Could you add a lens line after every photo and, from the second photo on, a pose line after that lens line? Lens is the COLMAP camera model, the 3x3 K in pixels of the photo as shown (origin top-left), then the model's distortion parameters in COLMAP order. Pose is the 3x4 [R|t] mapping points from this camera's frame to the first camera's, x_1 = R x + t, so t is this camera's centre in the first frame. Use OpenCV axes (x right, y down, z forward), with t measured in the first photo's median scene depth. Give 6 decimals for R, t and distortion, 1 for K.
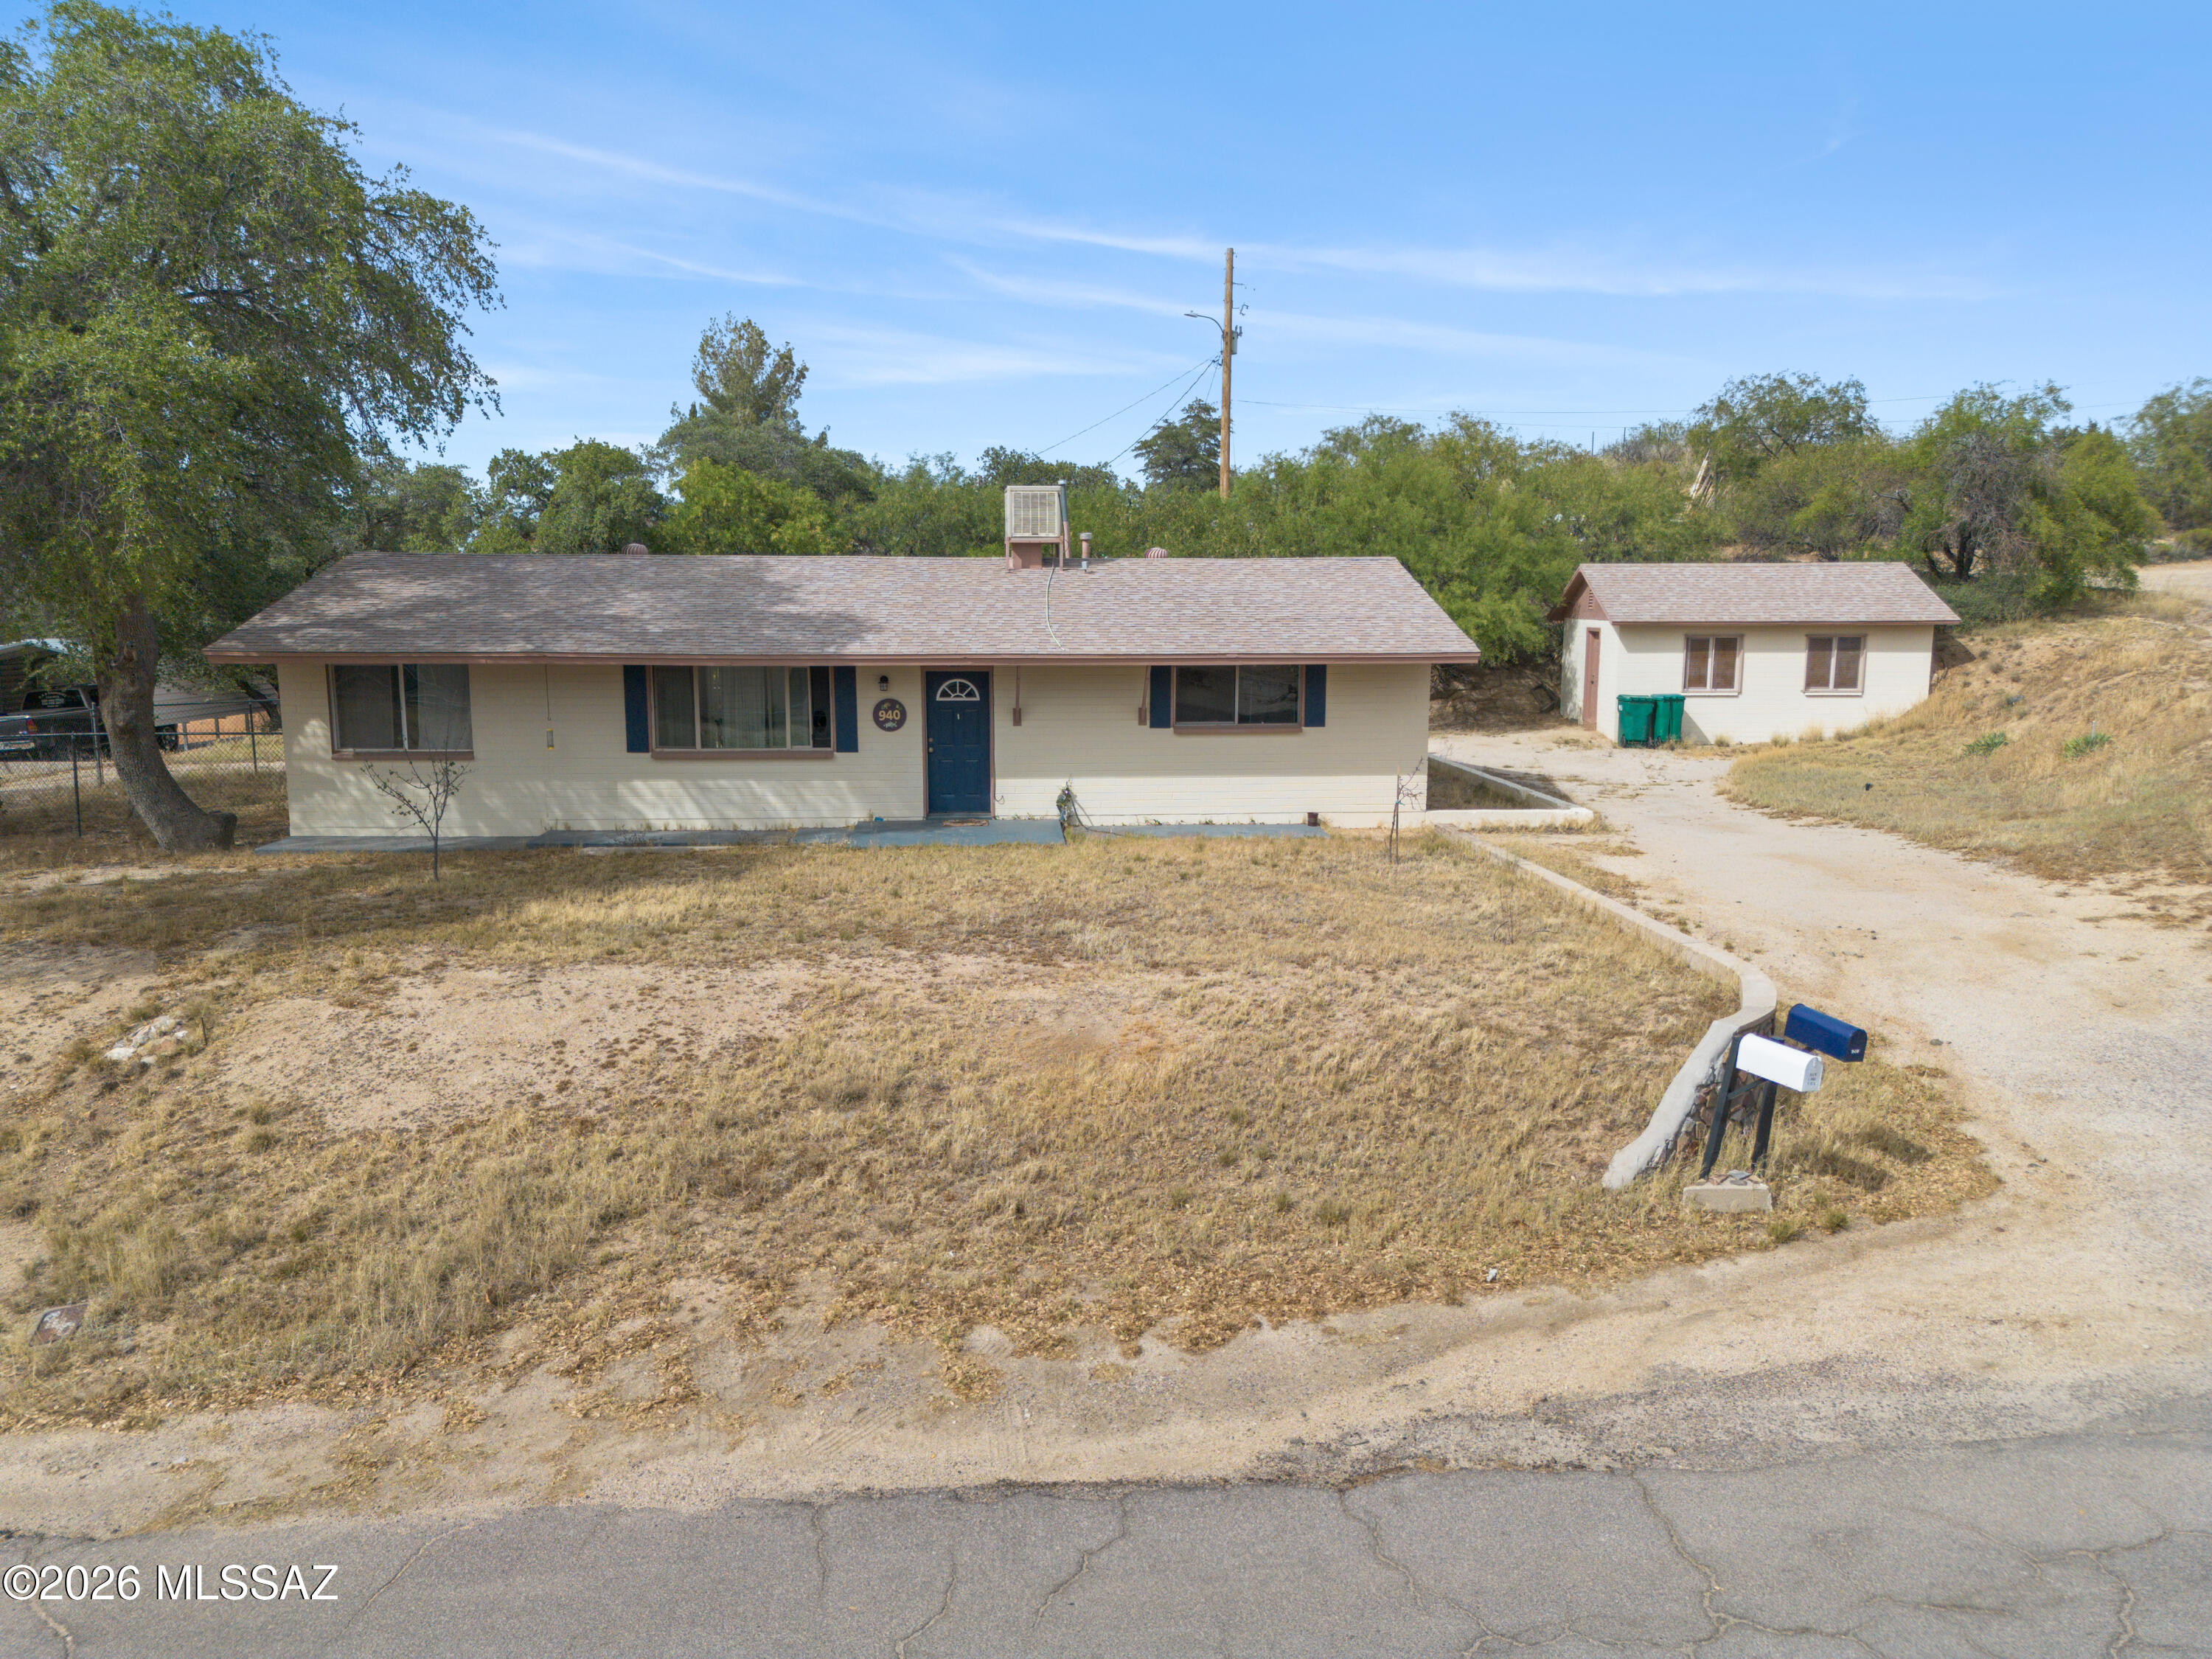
lens RADIAL K [[1572.9, 0, 1106.0], [0, 1572.9, 829.5], [0, 0, 1]] dist [0.082153, -0.080531]
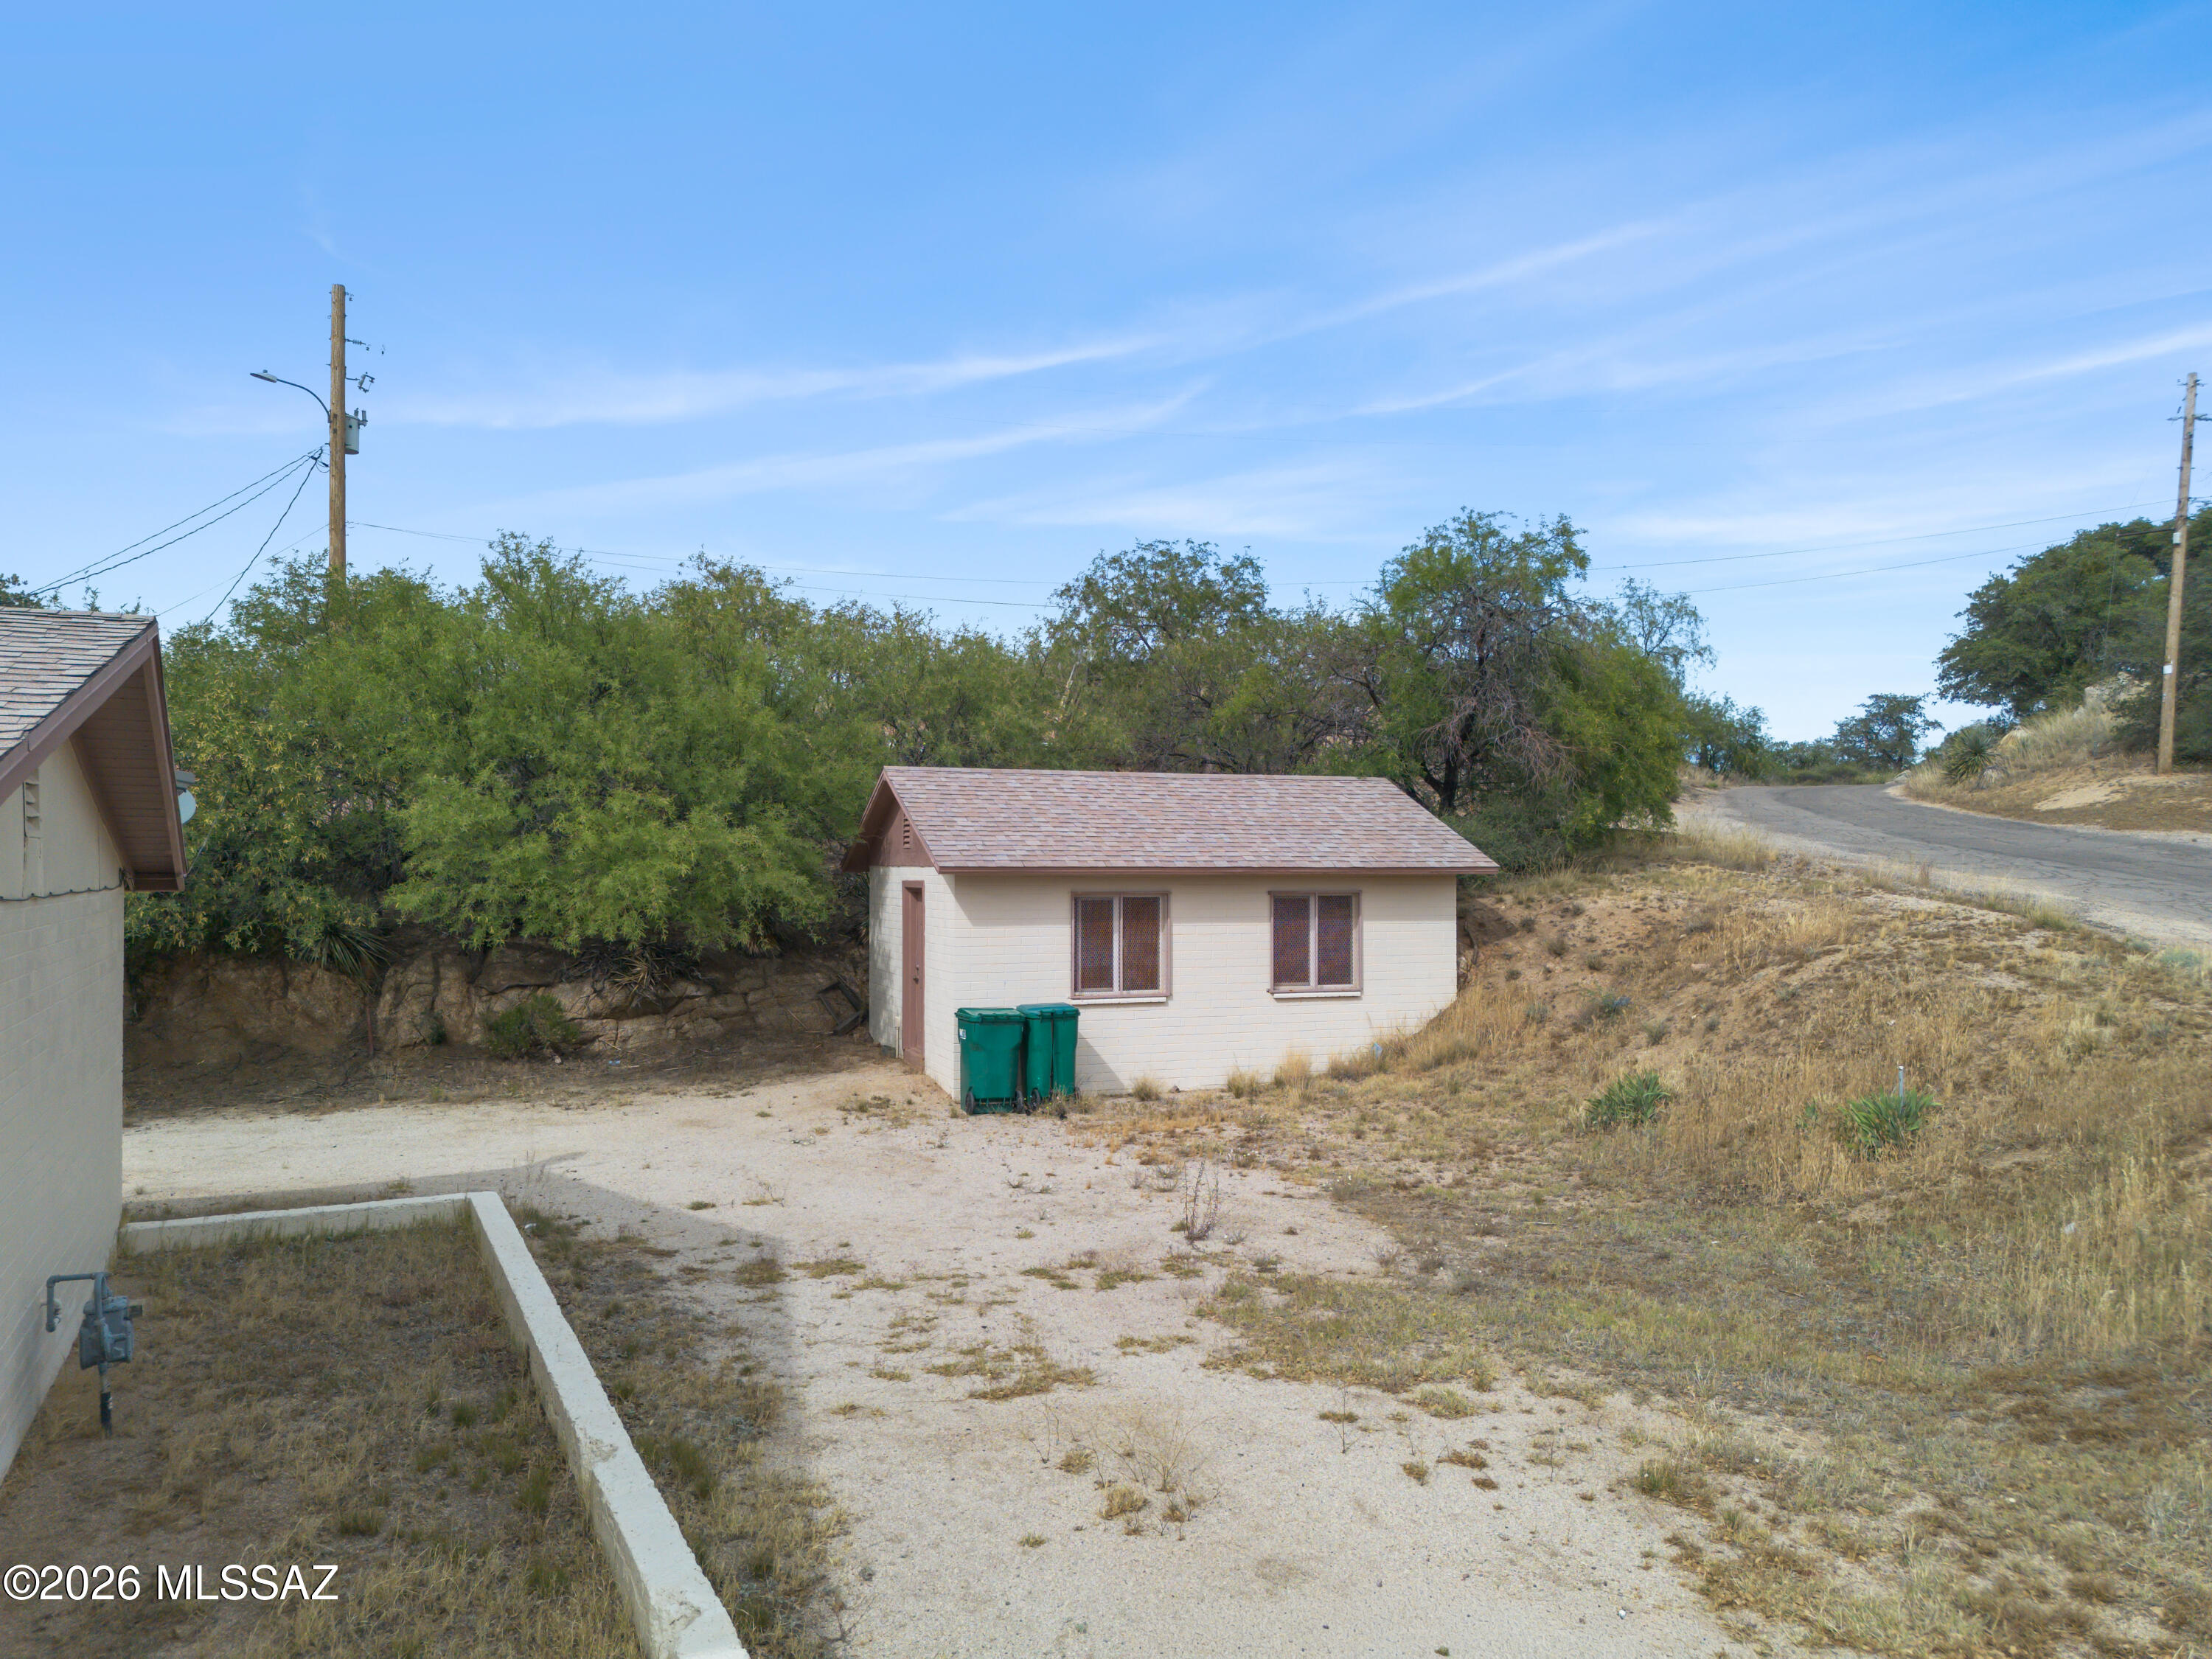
lens RADIAL K [[1572.9, 0, 1106.0], [0, 1572.9, 829.5], [0, 0, 1]] dist [0.082153, -0.080531]
pose [[0.927775, 0.008166, 0.373050, 0.176392], [0.055642, 0.985554, -0.159957, -0.057644], [-0.368967, 0.169162, 0.913919, 0.504892]]
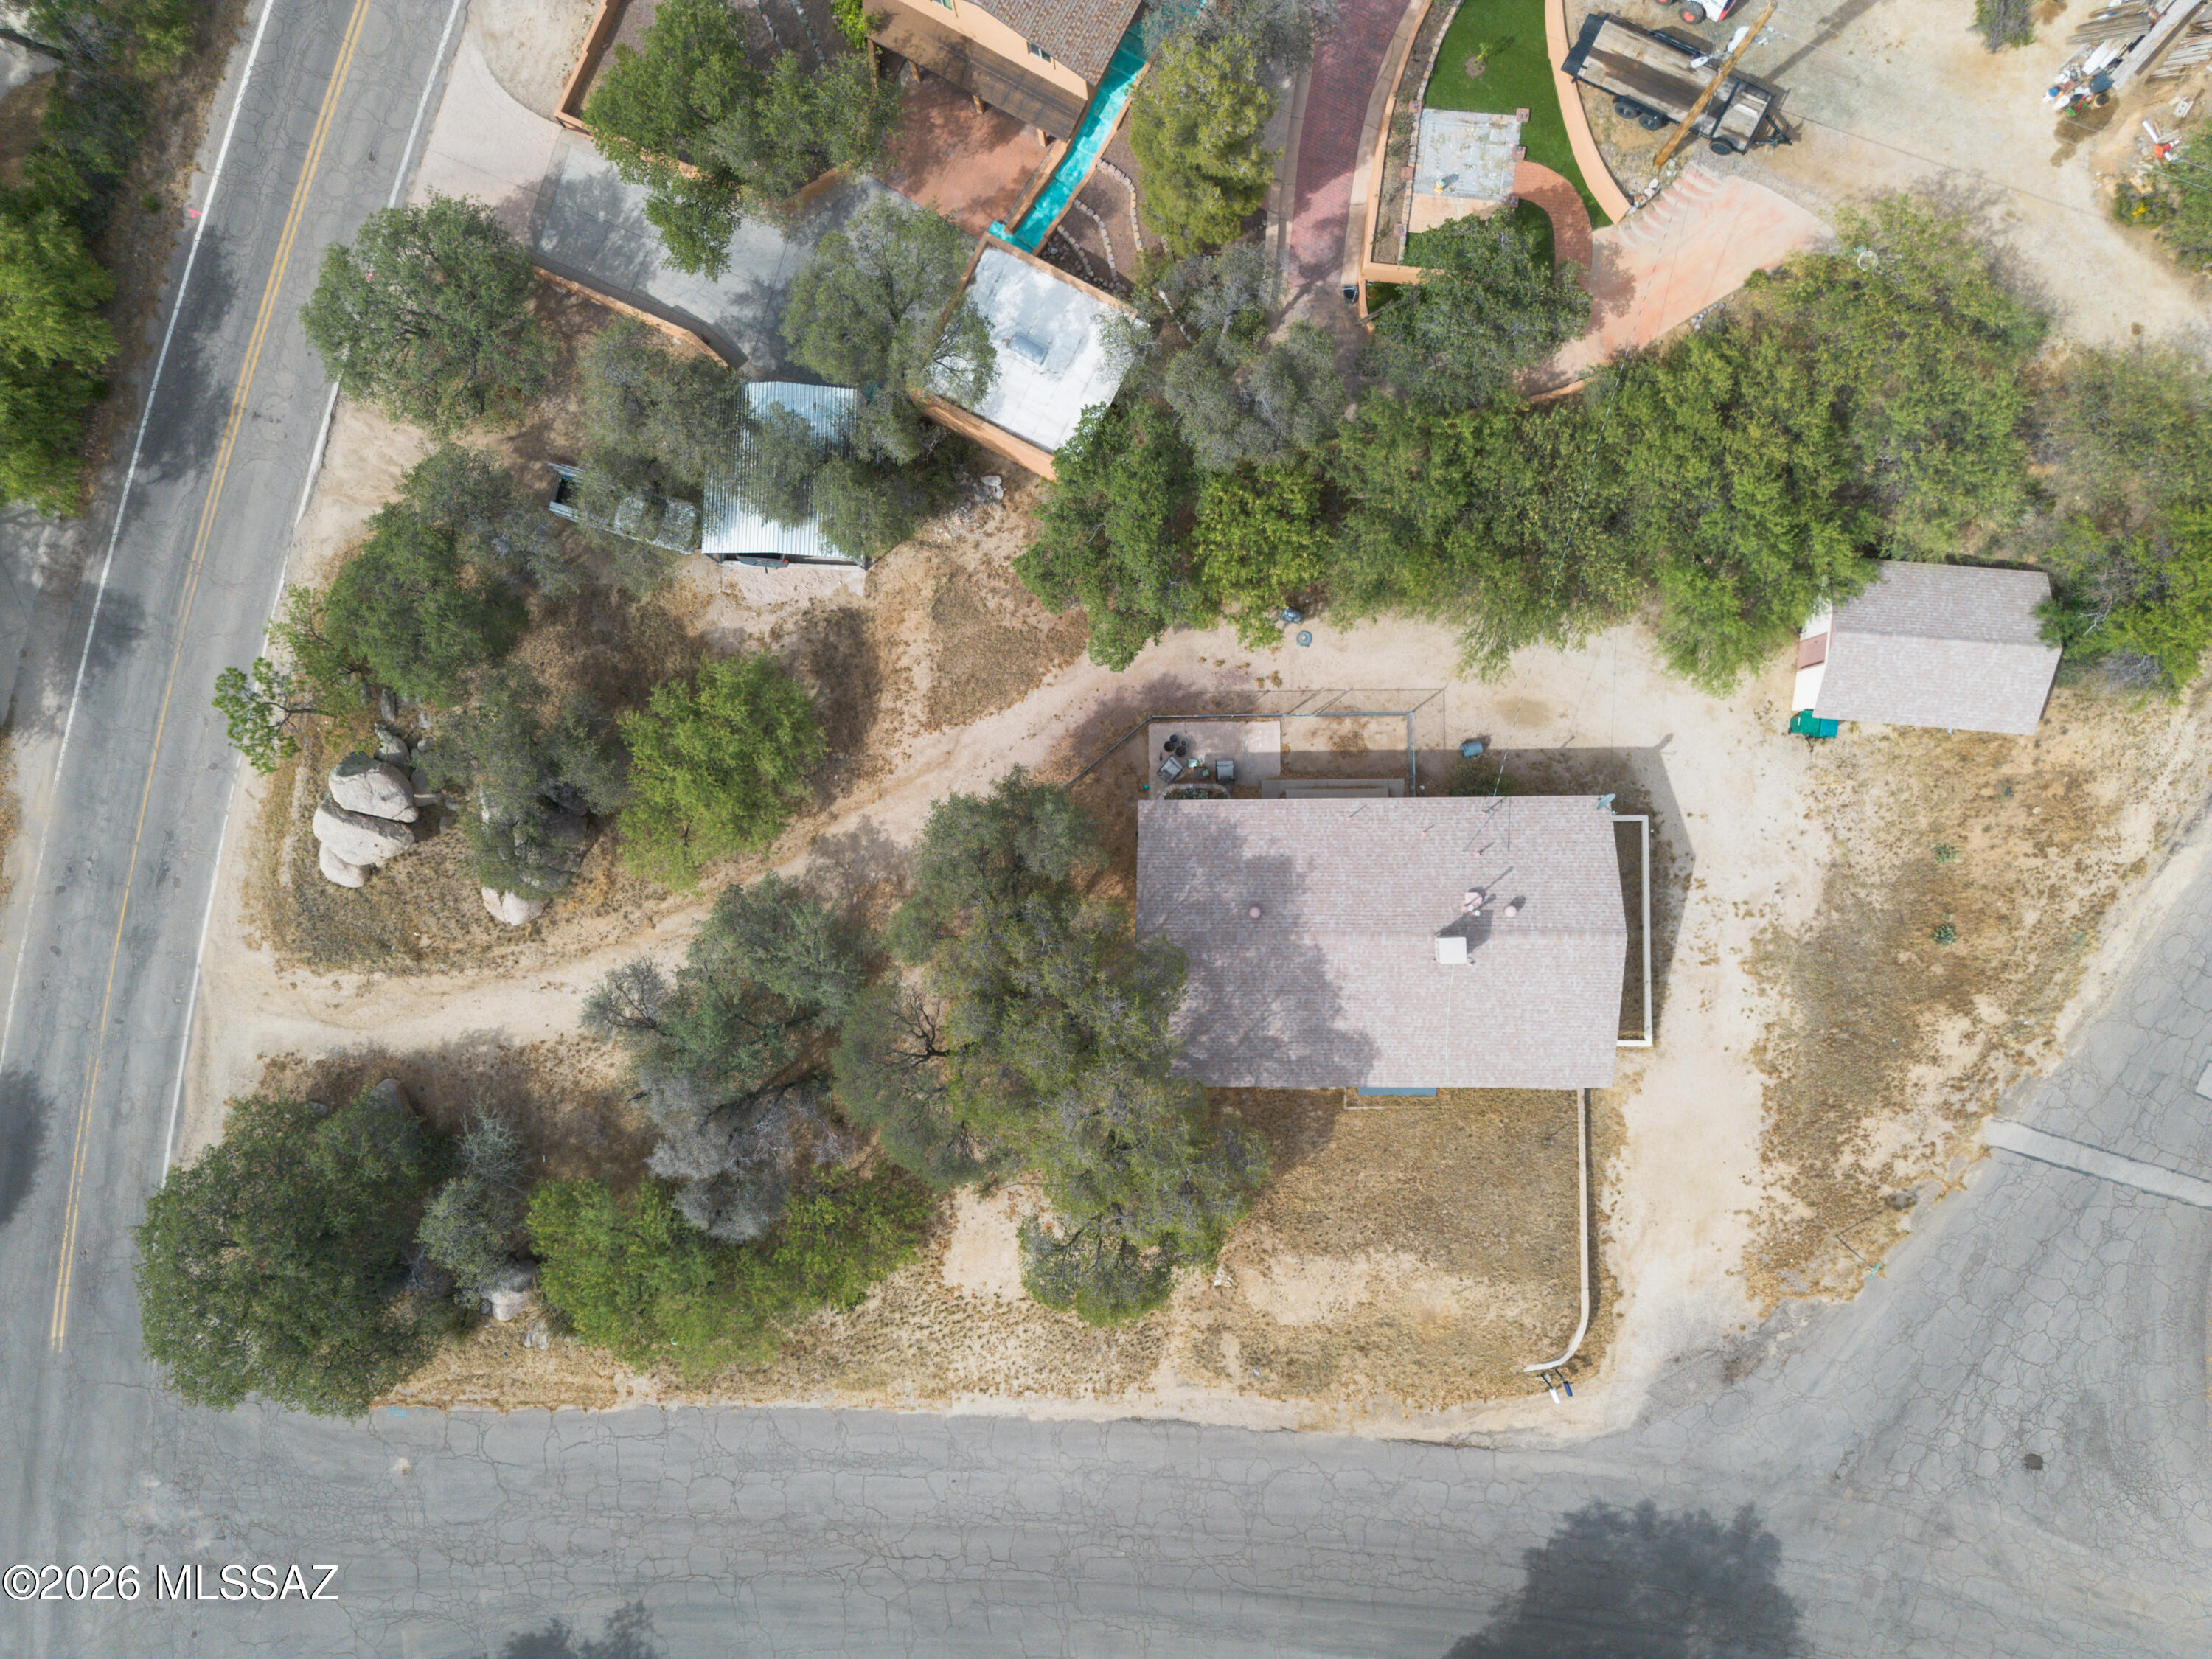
lens RADIAL K [[1572.9, 0, 1106.0], [0, 1572.9, 829.5], [0, 0, 1]] dist [0.082153, -0.080531]
pose [[0.997206, 0.061950, -0.041737, -0.307894], [0.032220, 0.147365, 0.988557, -1.686128], [0.067392, -0.987140, 0.144957, 0.597903]]
